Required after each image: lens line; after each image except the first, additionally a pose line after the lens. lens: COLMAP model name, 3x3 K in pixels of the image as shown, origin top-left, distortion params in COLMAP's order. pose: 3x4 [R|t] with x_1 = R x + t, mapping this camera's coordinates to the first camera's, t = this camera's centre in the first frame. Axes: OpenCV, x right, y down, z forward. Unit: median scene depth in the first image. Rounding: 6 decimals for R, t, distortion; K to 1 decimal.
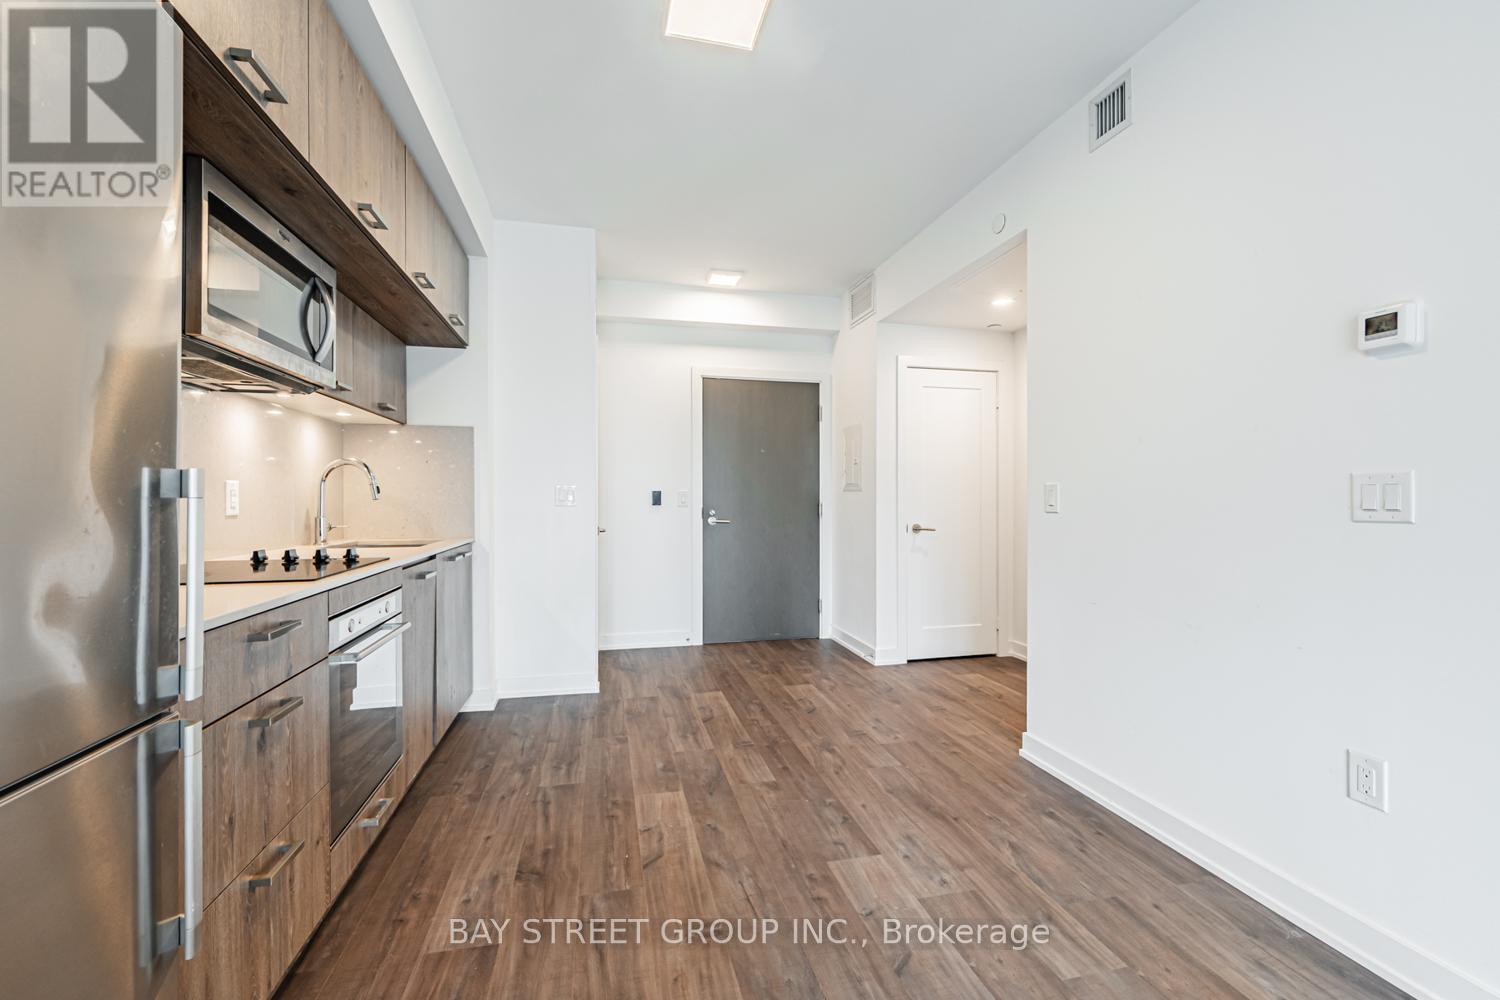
lens RADIAL K [[632.3, 0, 756.5], [0, 632.3, 500.3], [0, 0, 1]] dist [-0.002254, 0.001294]
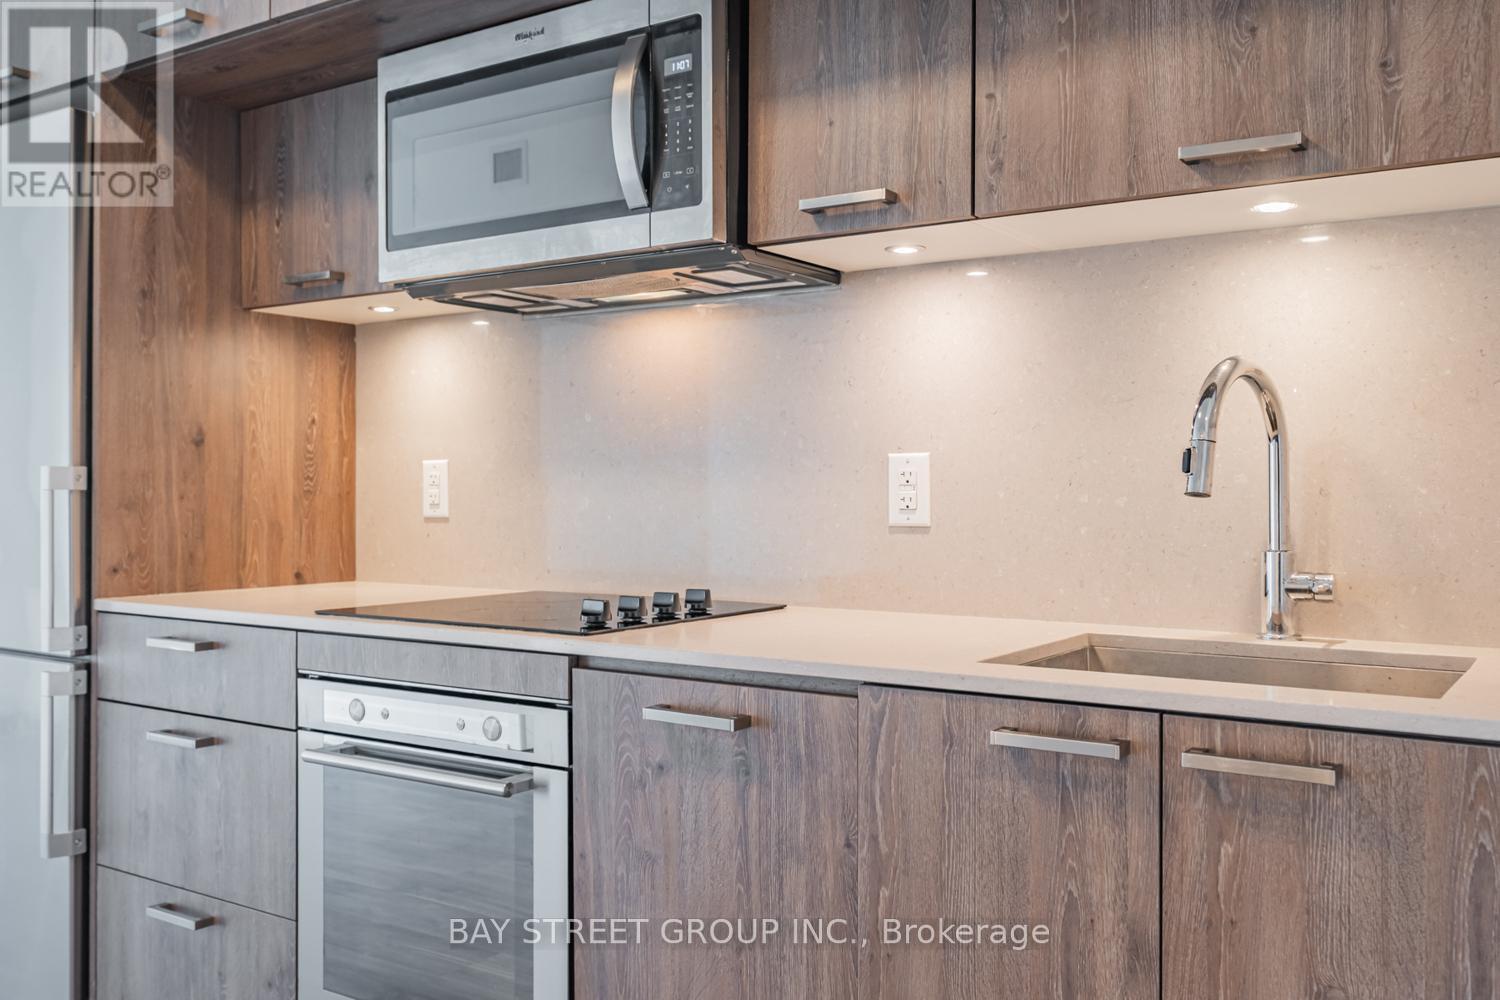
lens RADIAL K [[1333.3, 0, 745.2], [0, 1333.3, 485.4], [0, 0, 1]] dist [0.006661, -0.004160]
pose [[-0.743122, -0.001455, -0.669154, -0.059502], [-0.002993, 0.999995, 0.001149, -0.006815], [0.669149, 0.002857, -0.743123, 1.457883]]
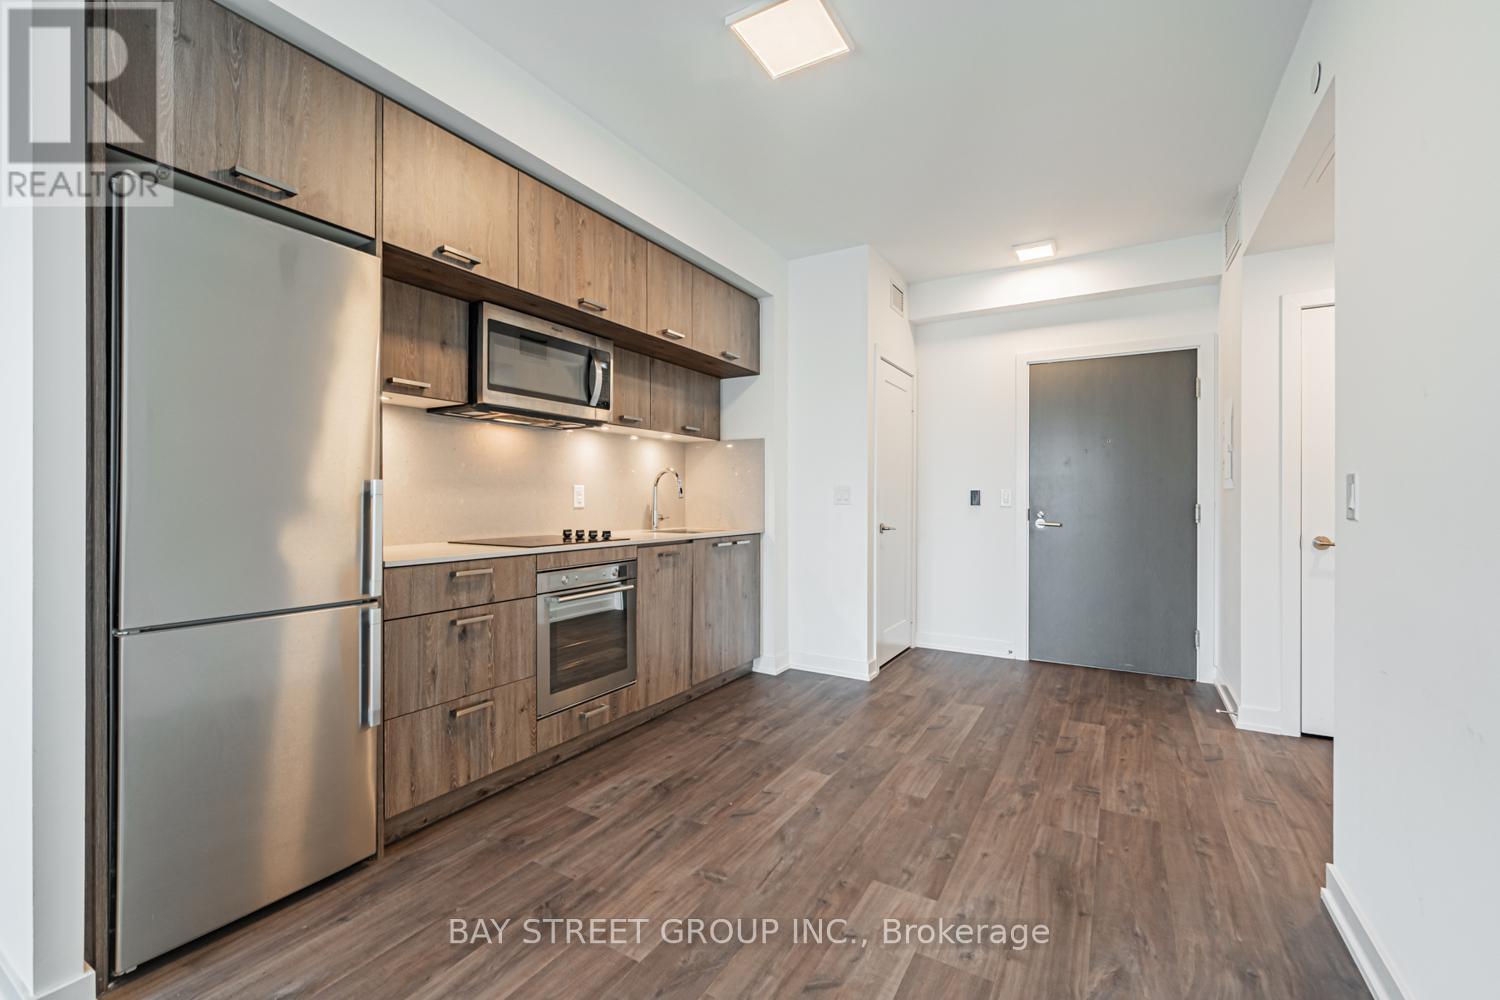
lens RADIAL K [[632.3, 0, 753.3], [0, 632.3, 499.6], [0, 0, 1]] dist [-0.002254, 0.001294]
pose [[0.718206, 0.002933, -0.695825, 0.502226], [-0.005214, 0.999986, -0.001167, 0.003561], [0.695811, 0.004466, 0.718211, 0.151521]]
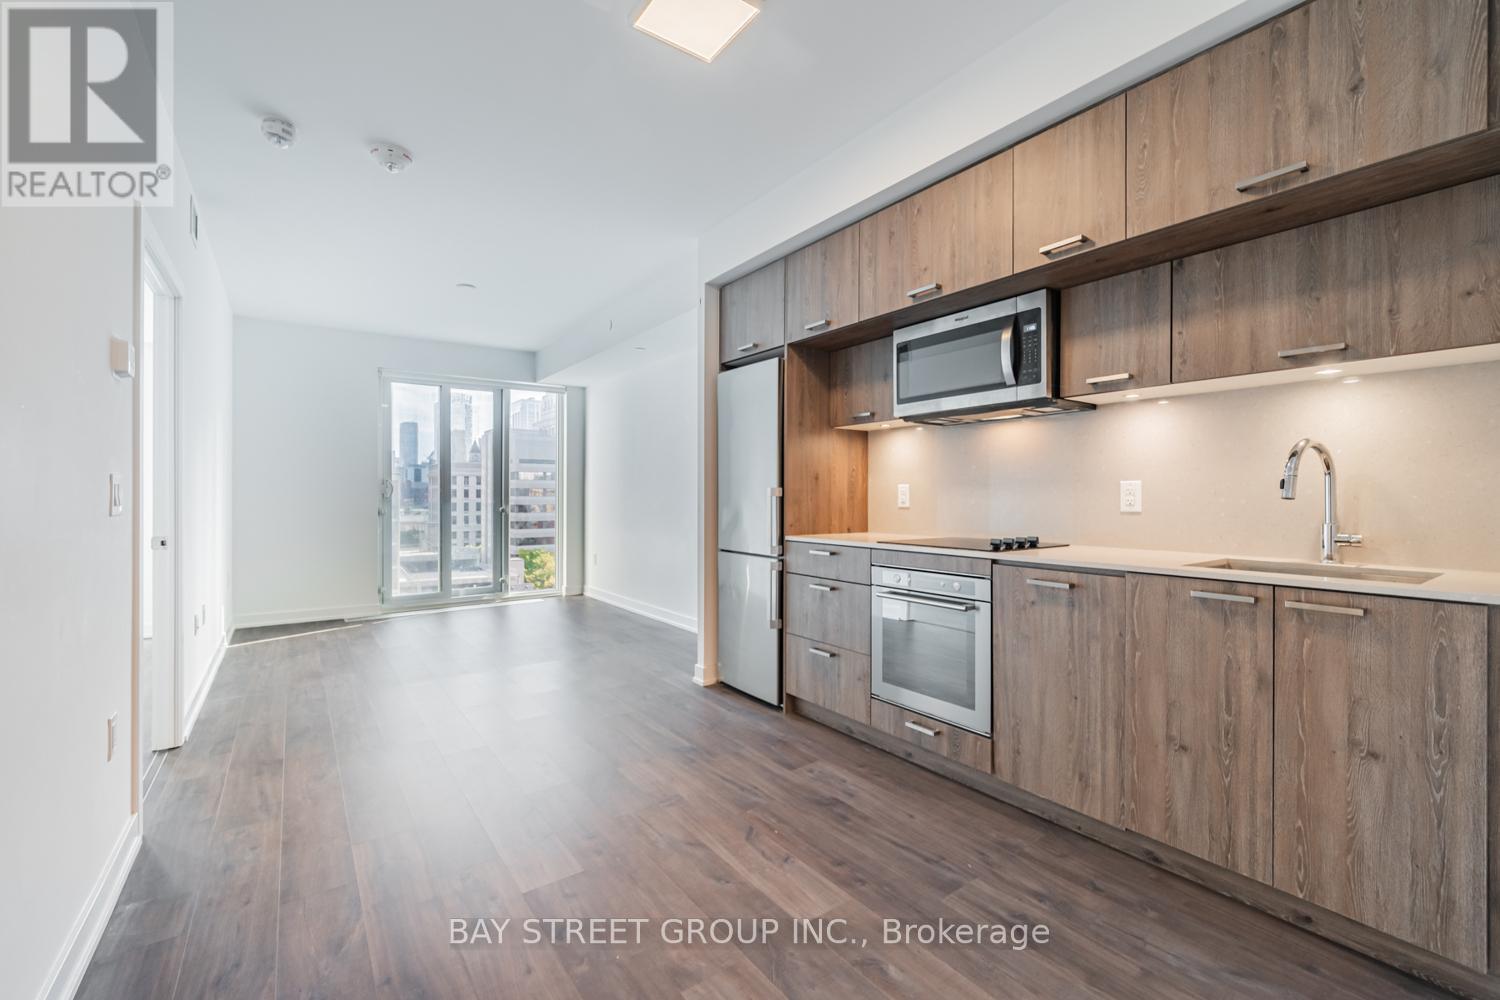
lens RADIAL K [[632.3, 0, 744.9], [0, 632.3, 495.9], [0, 0, 1]] dist [-0.002254, 0.001294]
pose [[-0.929184, -0.000850, -0.369616, 0.189771], [-0.002464, 0.999989, 0.003894, -0.006450], [0.369609, 0.004529, -0.929176, 1.565578]]
